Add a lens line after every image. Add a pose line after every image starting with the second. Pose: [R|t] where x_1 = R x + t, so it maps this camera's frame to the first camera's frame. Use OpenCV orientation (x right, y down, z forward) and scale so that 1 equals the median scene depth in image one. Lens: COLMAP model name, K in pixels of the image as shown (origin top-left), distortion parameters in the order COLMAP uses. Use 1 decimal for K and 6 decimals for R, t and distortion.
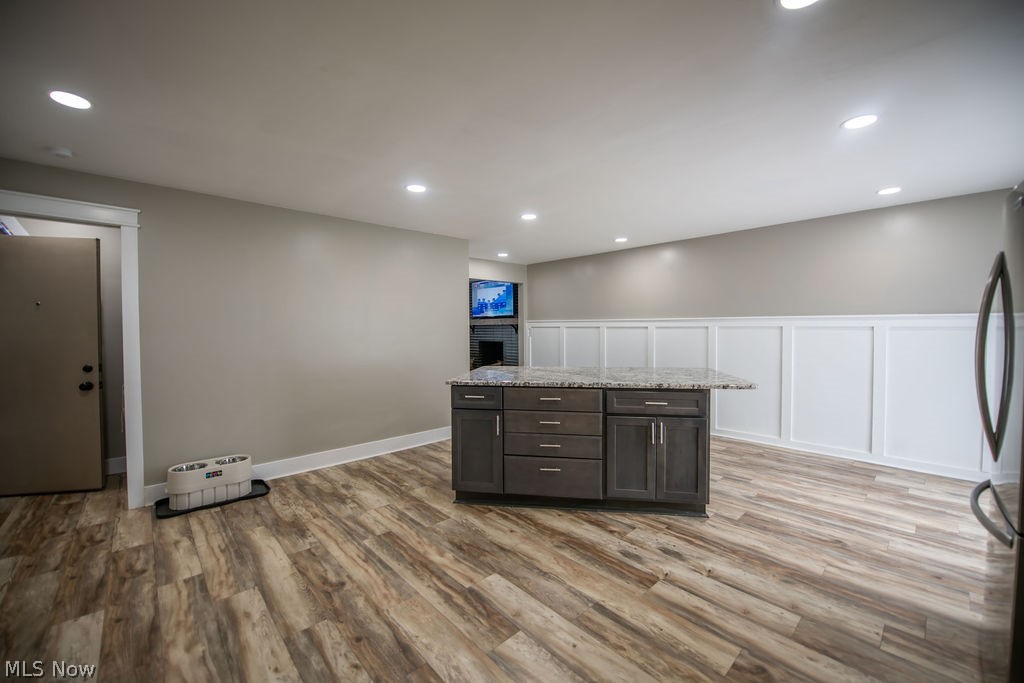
lens RADIAL K [[405.9, 0, 514.9], [0, 405.9, 337.3], [0, 0, 1]] dist [-0.016973, -0.002458]
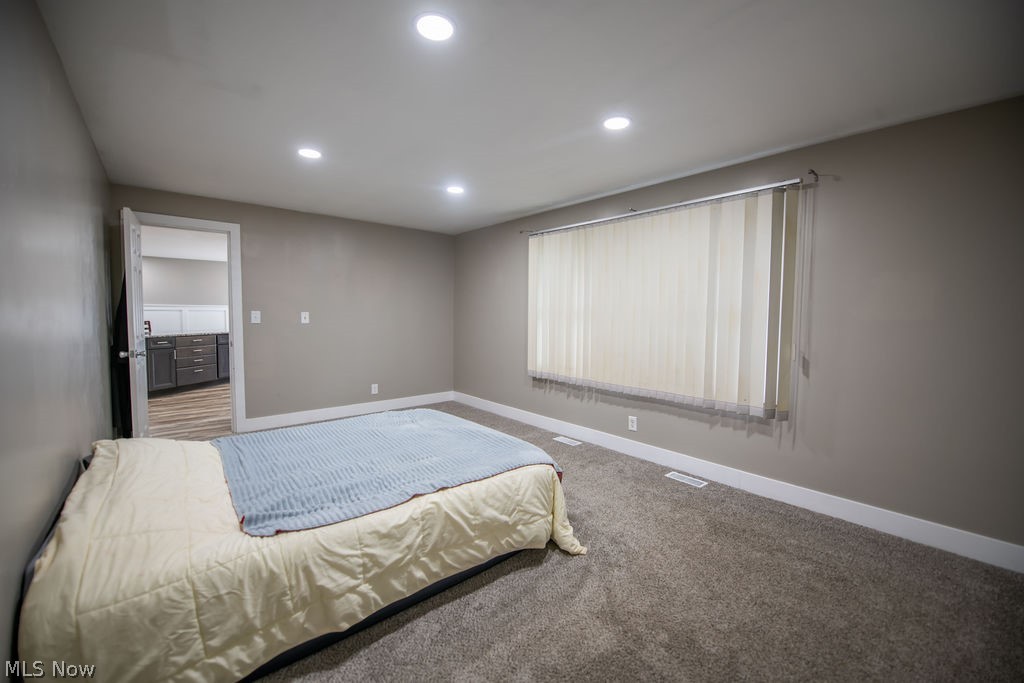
lens RADIAL K [[405.9, 0, 511.8], [0, 405.9, 337.6], [0, 0, 1]] dist [-0.016973, -0.002458]
pose [[0.042704, -0.057862, 0.997411, -2.434878], [0.017992, 0.998204, 0.057137, 0.040280], [-0.998926, 0.015505, 0.043669, -1.047465]]
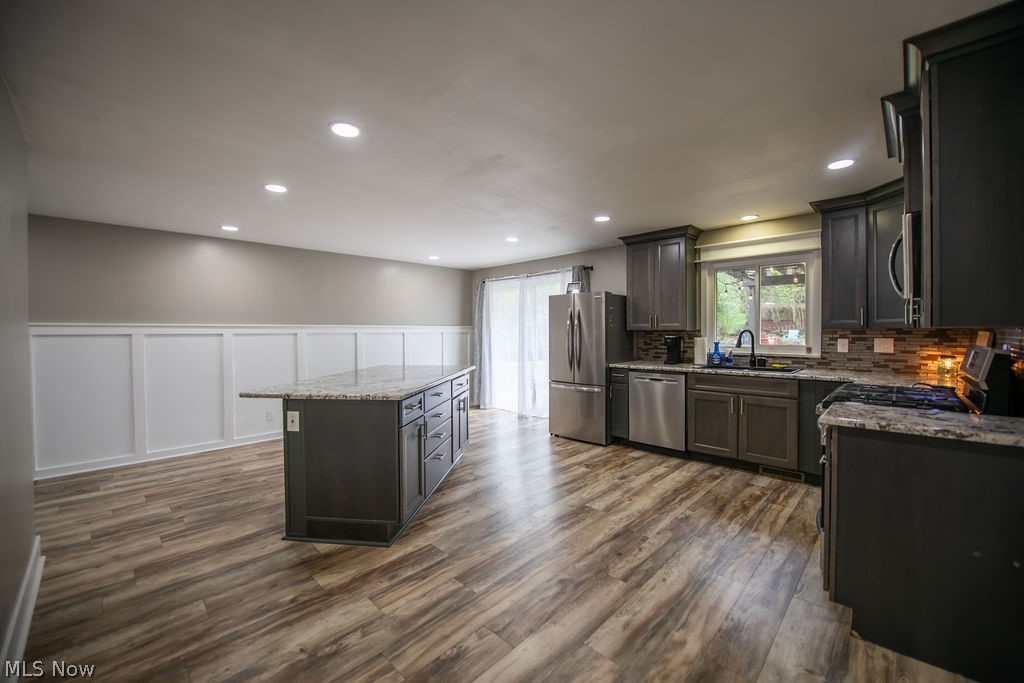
lens RADIAL K [[405.9, 0, 513.0], [0, 405.9, 337.9], [0, 0, 1]] dist [-0.016973, -0.002458]
pose [[-0.042710, -0.010215, 0.999035, -1.196311], [0.034127, 0.999349, 0.011678, -0.014864], [-0.998504, 0.034593, -0.042334, 0.951166]]
